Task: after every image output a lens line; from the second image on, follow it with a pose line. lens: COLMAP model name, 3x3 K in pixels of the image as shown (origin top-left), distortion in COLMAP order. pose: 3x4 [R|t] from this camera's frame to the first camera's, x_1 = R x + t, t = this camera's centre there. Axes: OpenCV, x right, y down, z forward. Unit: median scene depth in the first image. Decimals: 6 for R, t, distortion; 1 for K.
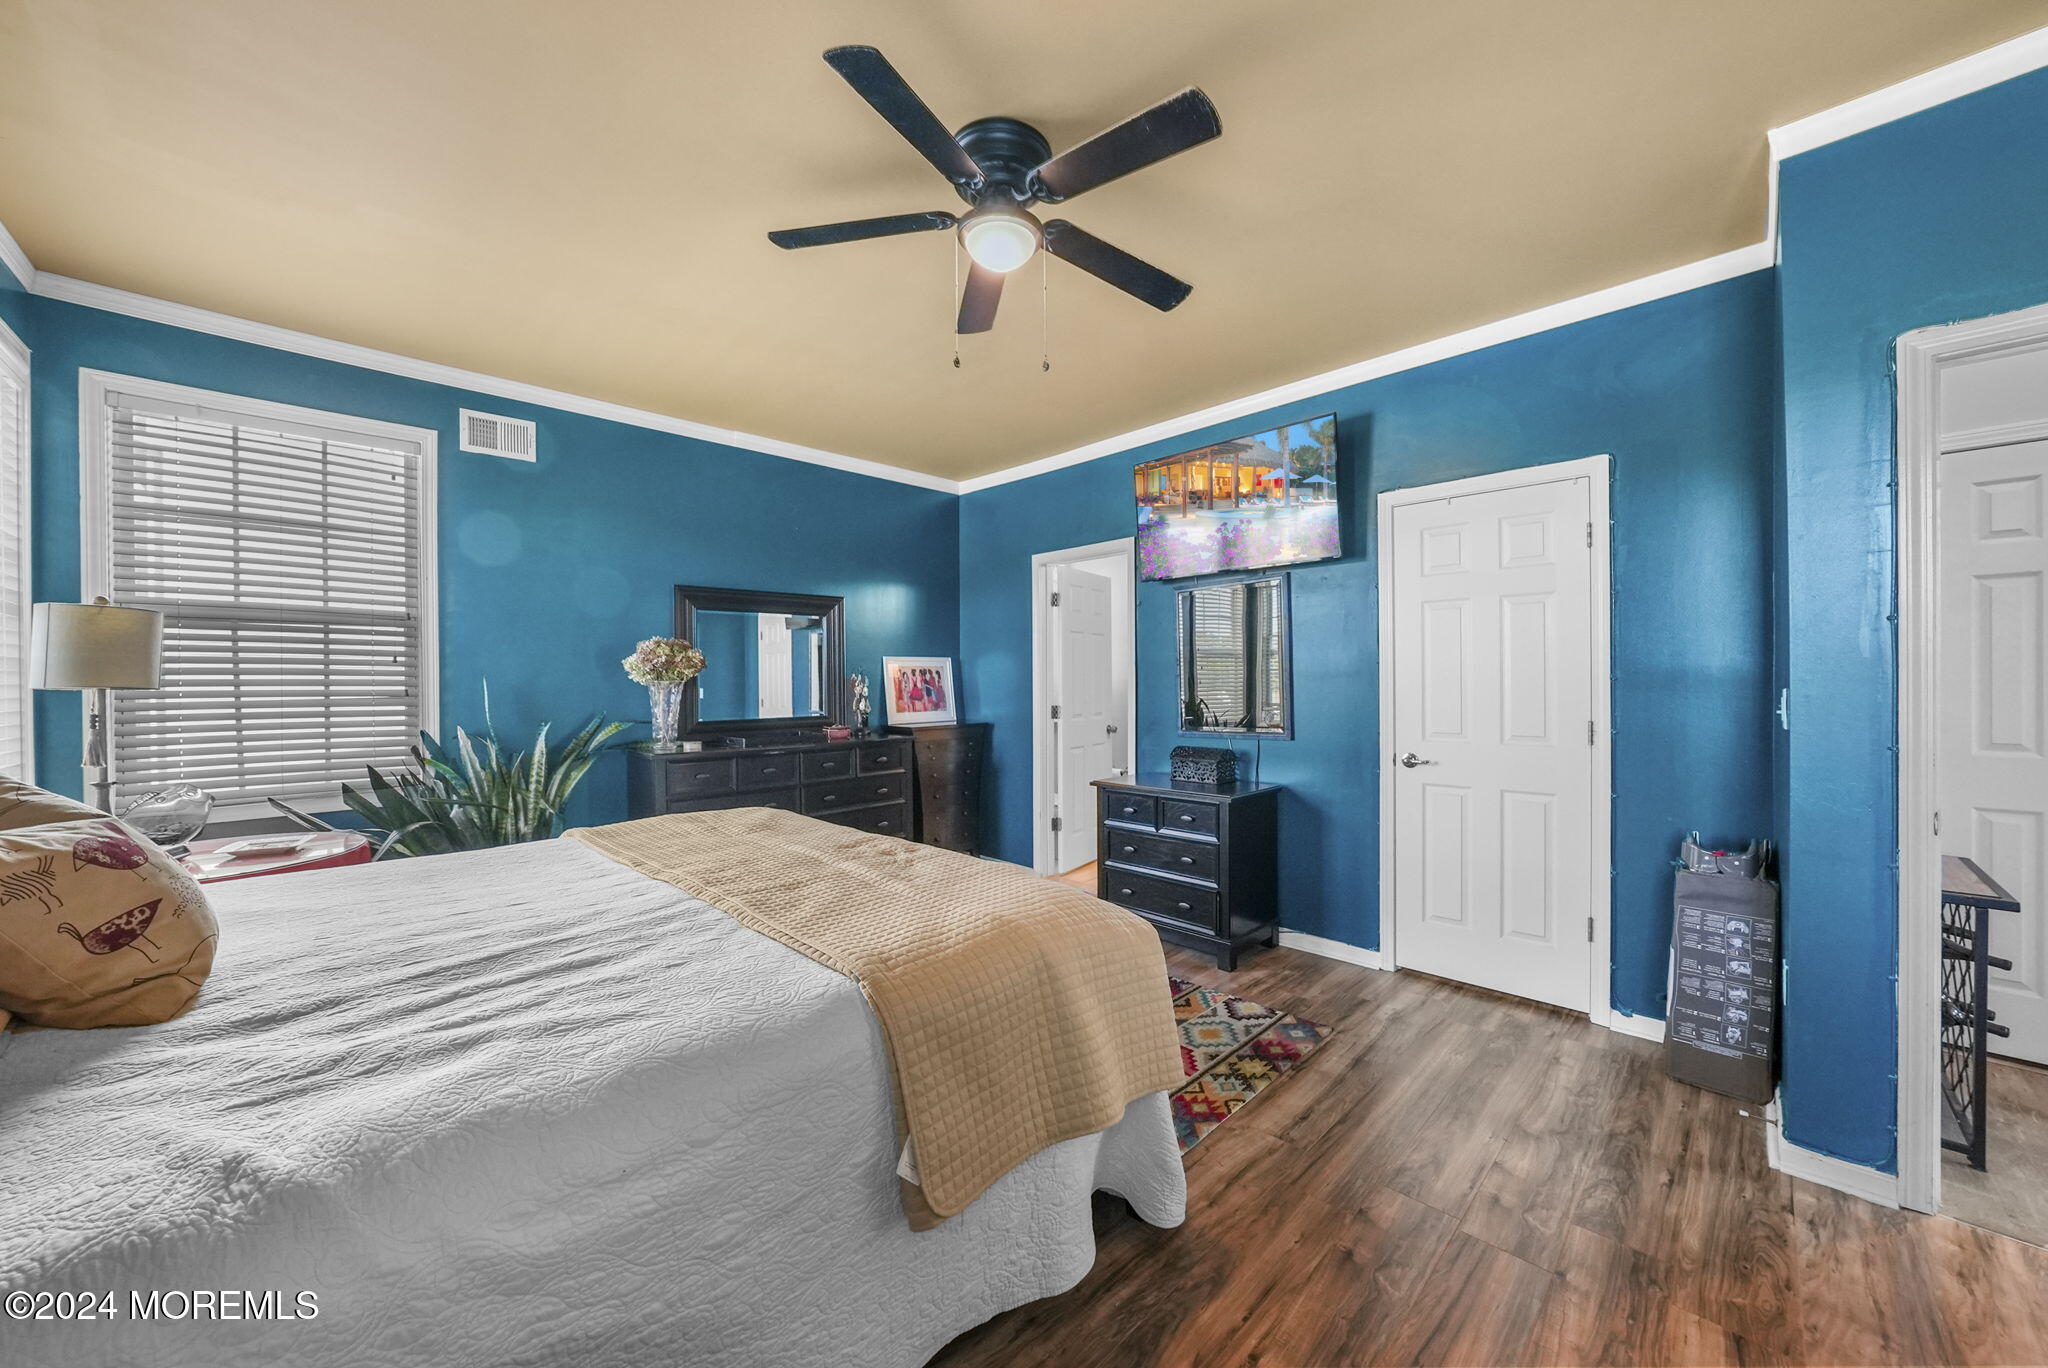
lens RADIAL K [[752.8, 0, 1046.3], [0, 752.8, 680.1], [0, 0, 1]] dist [-0.017660, 0.006072]
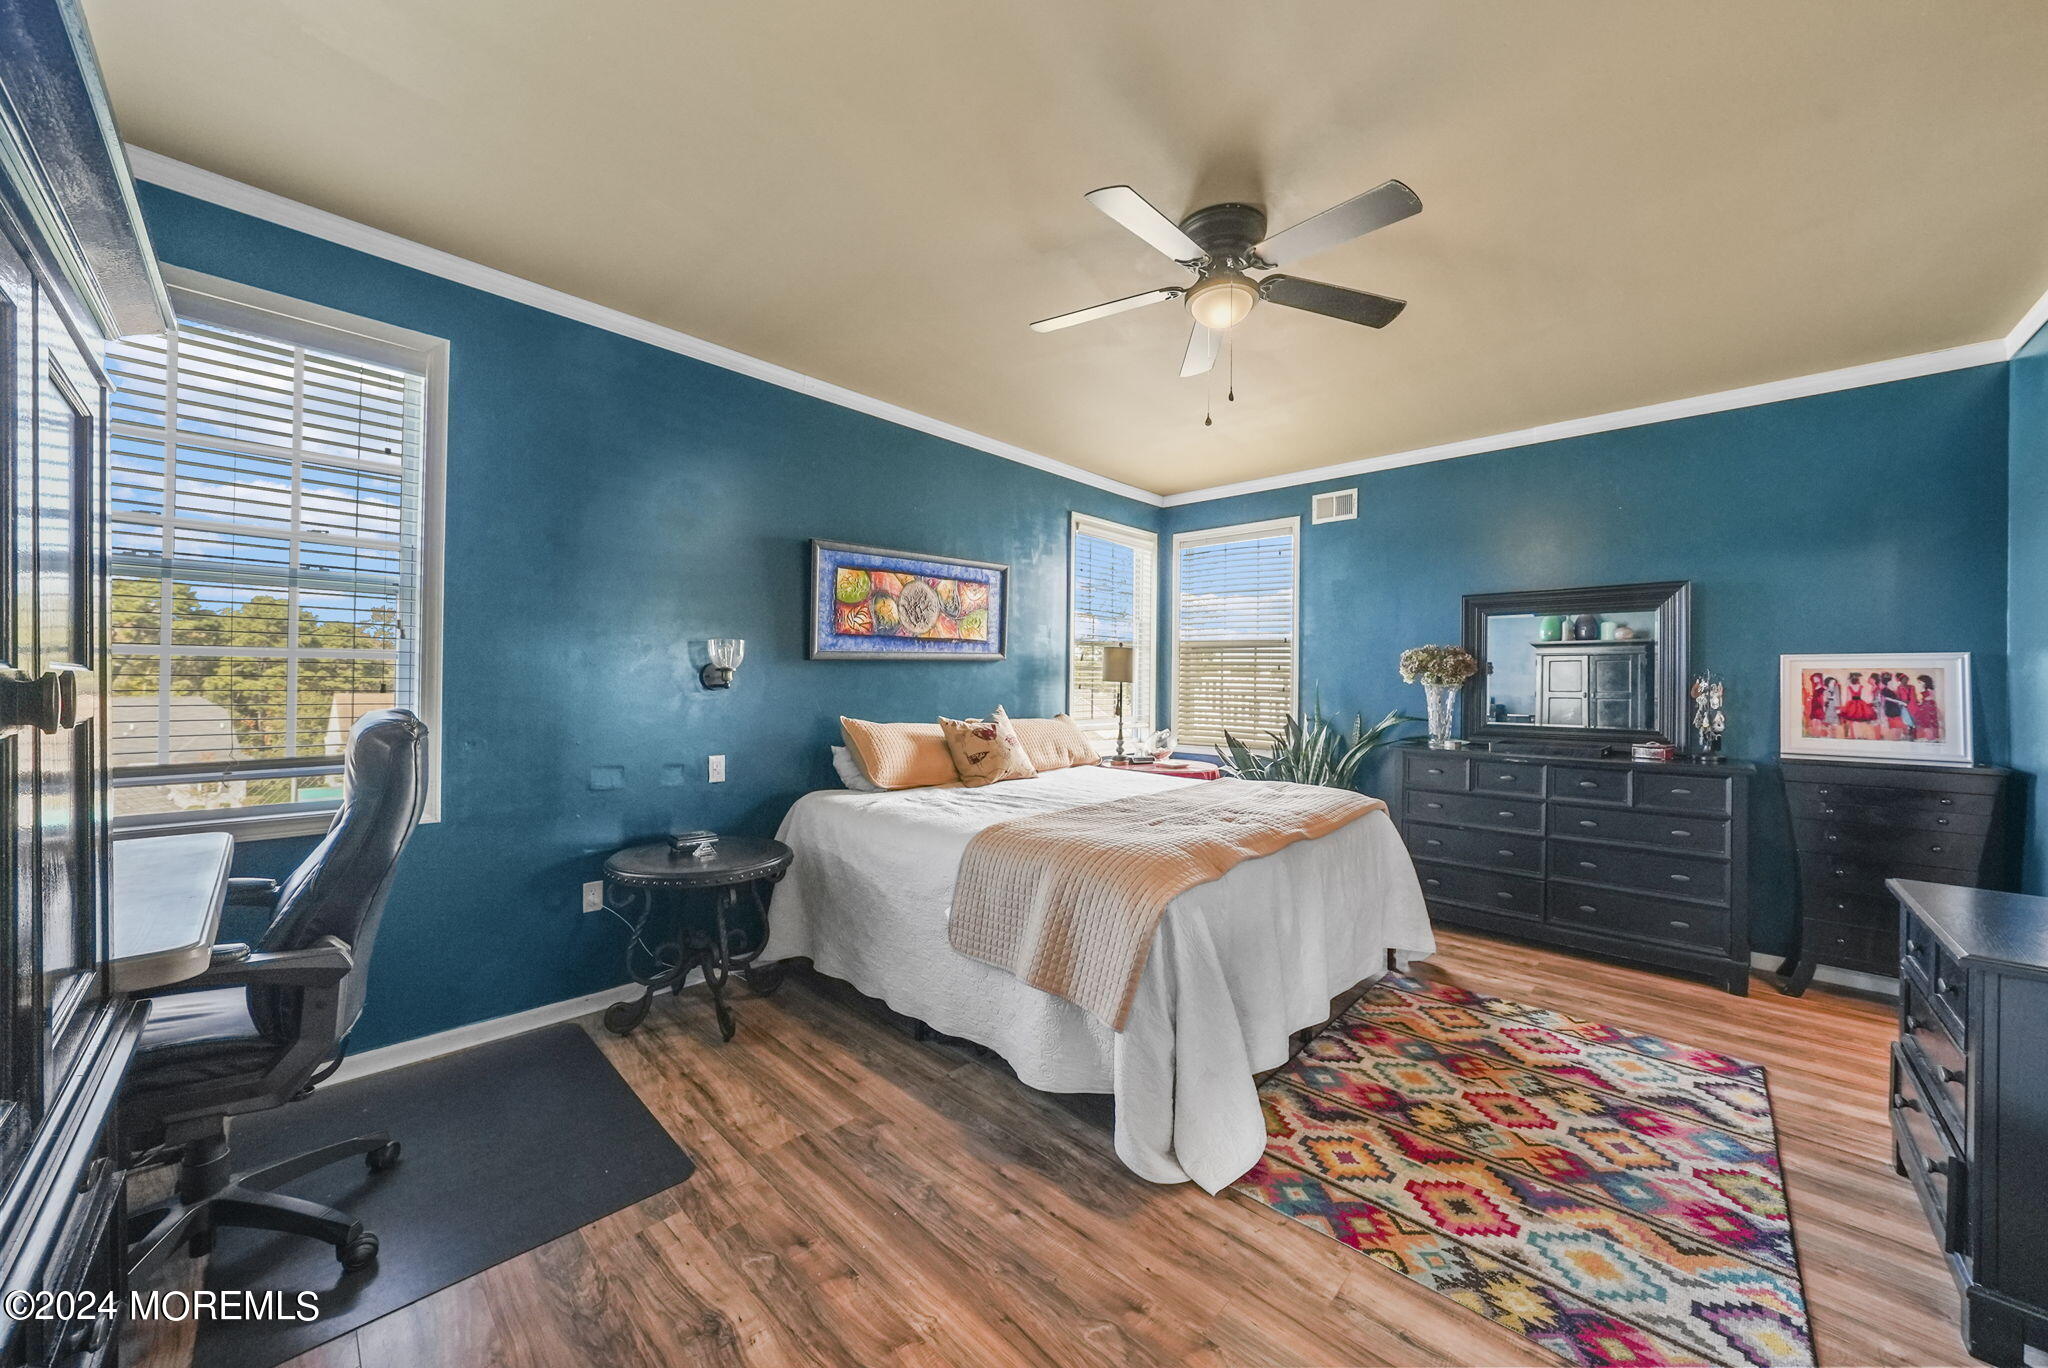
lens RADIAL K [[752.8, 0, 1046.3], [0, 752.8, 680.1], [0, 0, 1]] dist [-0.017660, 0.006072]
pose [[0.021074, 0.007852, -0.999747, 0.686760], [-0.014447, 0.999867, 0.007548, -0.004749], [0.999674, 0.014285, 0.021184, 0.447452]]
